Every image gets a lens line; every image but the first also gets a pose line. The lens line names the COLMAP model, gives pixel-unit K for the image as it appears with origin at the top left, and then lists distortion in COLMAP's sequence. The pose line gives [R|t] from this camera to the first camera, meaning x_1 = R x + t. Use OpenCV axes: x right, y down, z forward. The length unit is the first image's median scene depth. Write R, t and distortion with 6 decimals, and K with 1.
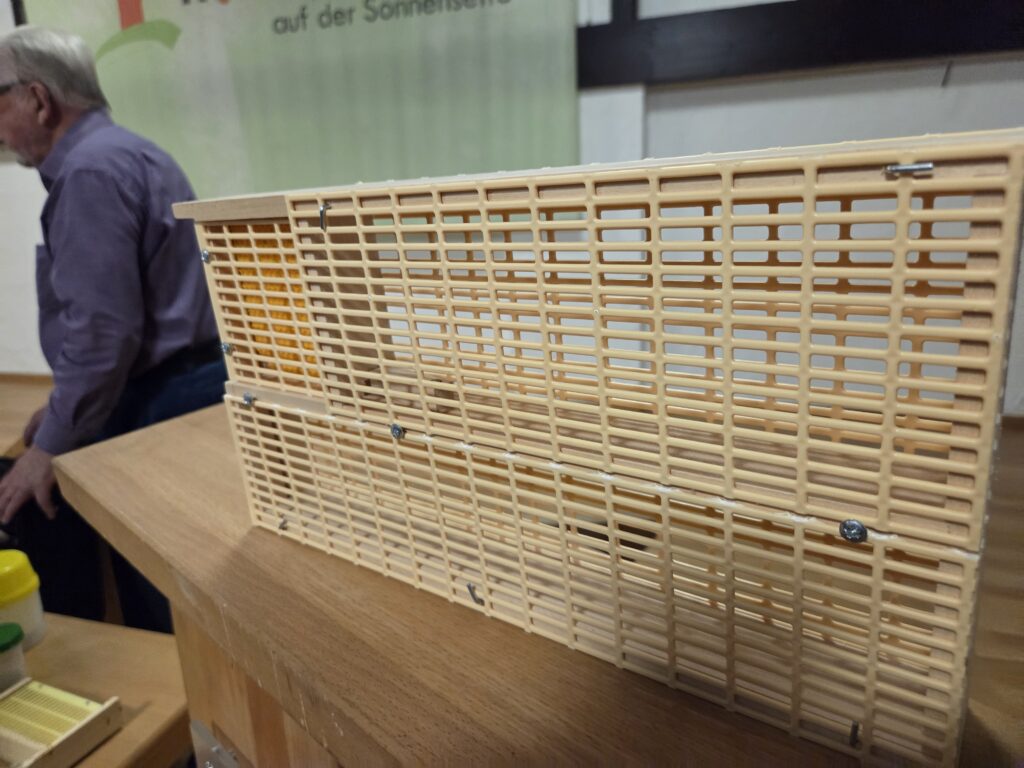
lens RADIAL K [[691.2, 0, 513.6], [0, 691.2, 380.1], [0, 0, 1]] dist [0.018052, -0.019030]
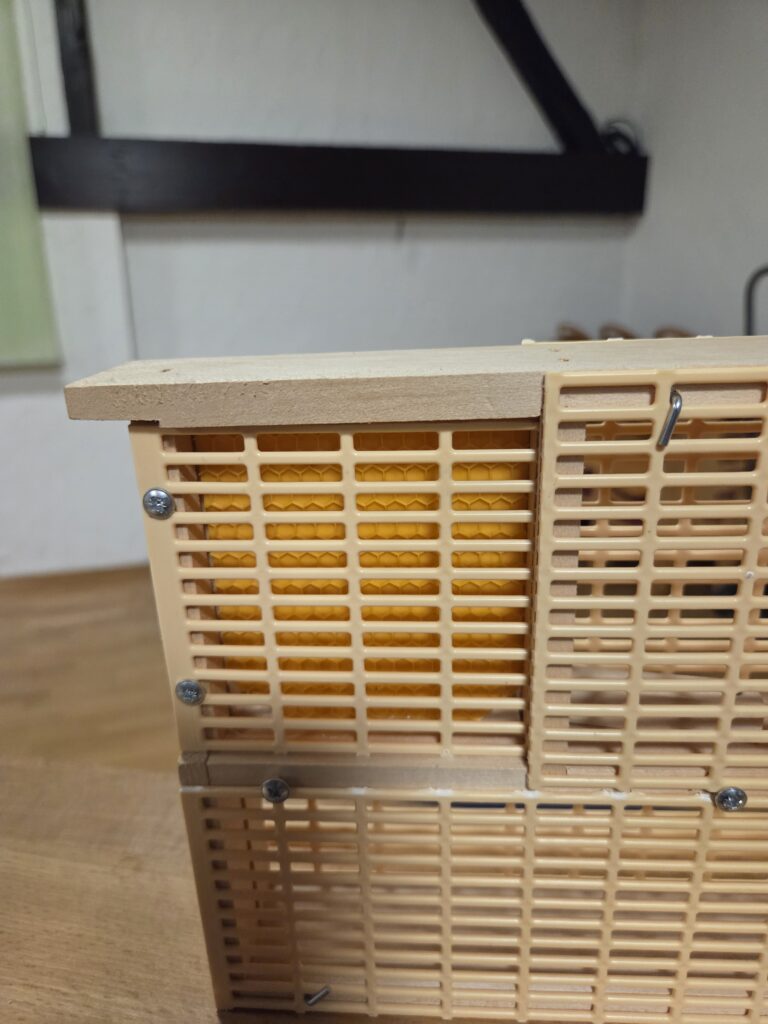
lens RADIAL K [[691.2, 0, 383.6], [0, 691.2, 532.3], [0, 0, 1]] dist [0.018052, -0.019030]
pose [[0.842502, -0.134117, 0.521731, -0.579027], [0.124390, 0.990773, 0.053822, -0.173463], [-0.524135, 0.019553, 0.851410, 0.578146]]
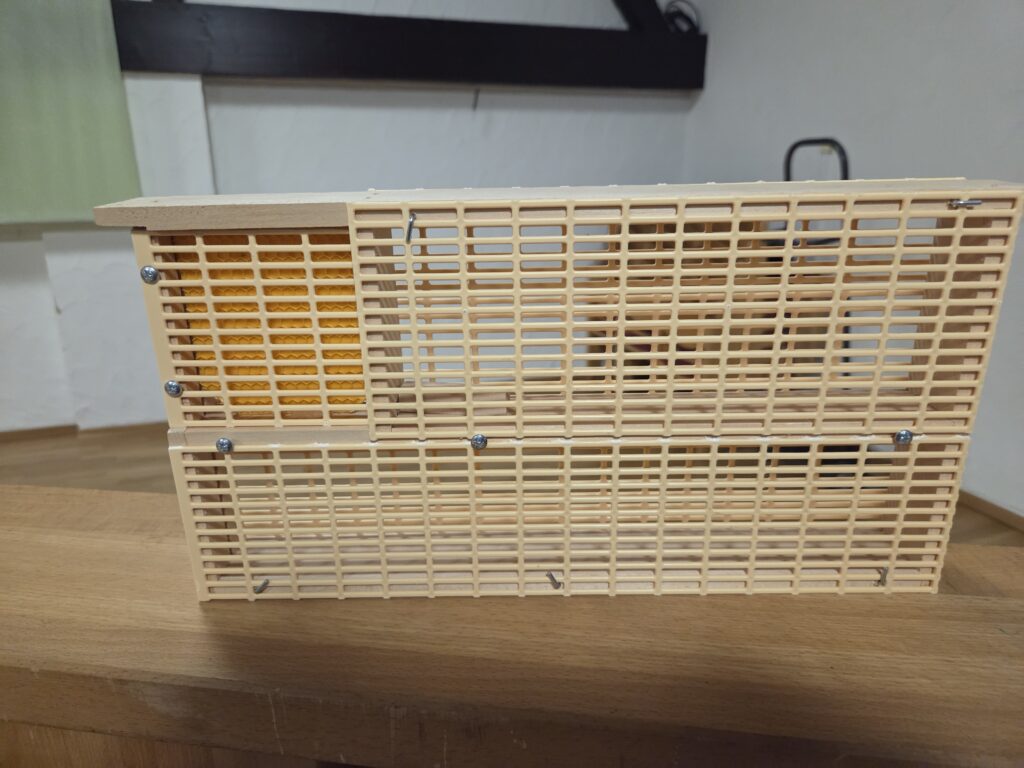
lens RADIAL K [[691.2, 0, 512.4], [0, 691.2, 386.6], [0, 0, 1]] dist [0.018052, -0.019030]
pose [[0.814824, -0.127886, 0.565426, -0.595062], [0.123694, 0.991256, 0.045947, -0.039390], [-0.566358, 0.032501, 0.823518, 0.128381]]
